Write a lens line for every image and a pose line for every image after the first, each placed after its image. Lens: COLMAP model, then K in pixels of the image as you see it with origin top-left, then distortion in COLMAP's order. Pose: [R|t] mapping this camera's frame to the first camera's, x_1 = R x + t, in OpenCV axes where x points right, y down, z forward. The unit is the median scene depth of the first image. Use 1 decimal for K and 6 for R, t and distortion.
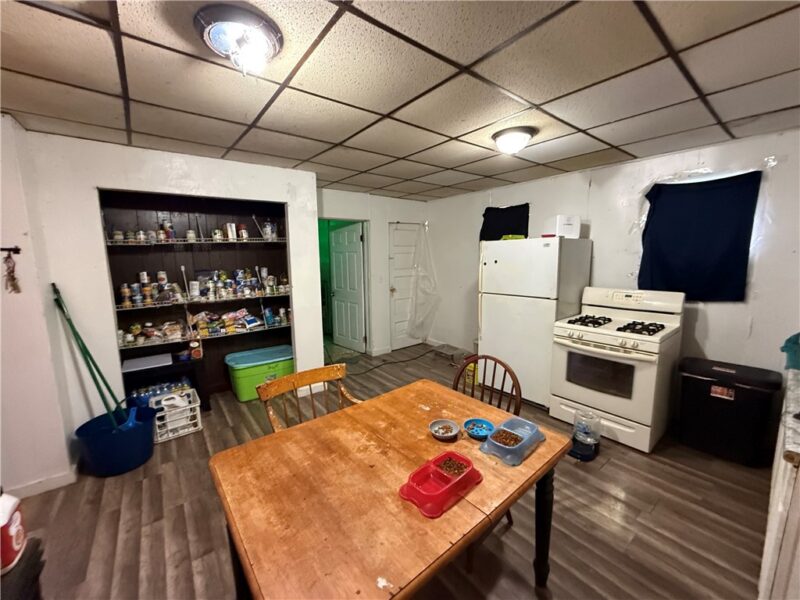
lens RADIAL K [[317.8, 0, 397.5], [0, 317.8, 303.0], [0, 0, 1]] dist [0.009174, 0.000374]
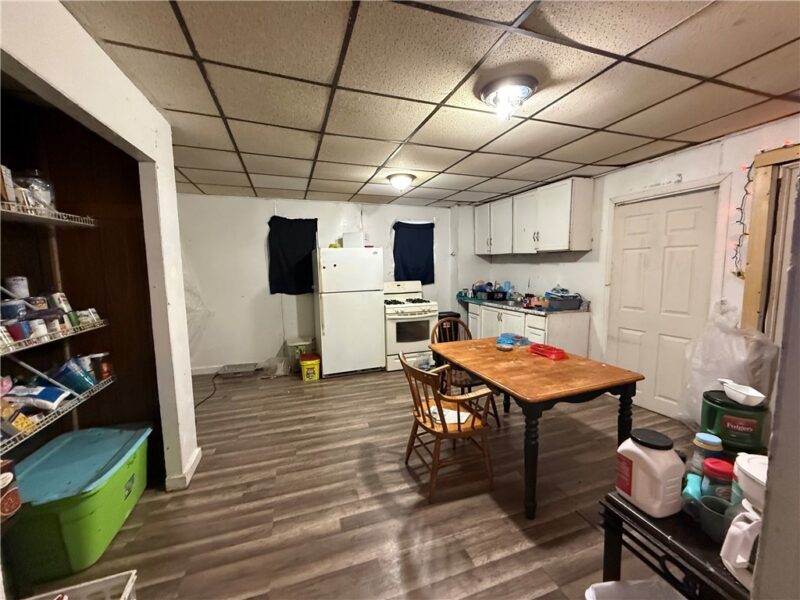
lens RADIAL K [[317.8, 0, 395.4], [0, 317.8, 302.7], [0, 0, 1]] dist [0.009174, 0.000374]
pose [[0.333405, -0.098726, 0.937600, -0.995136], [0.152502, 0.987052, 0.049705, -0.021504], [-0.930368, 0.126414, 0.344144, 0.525835]]
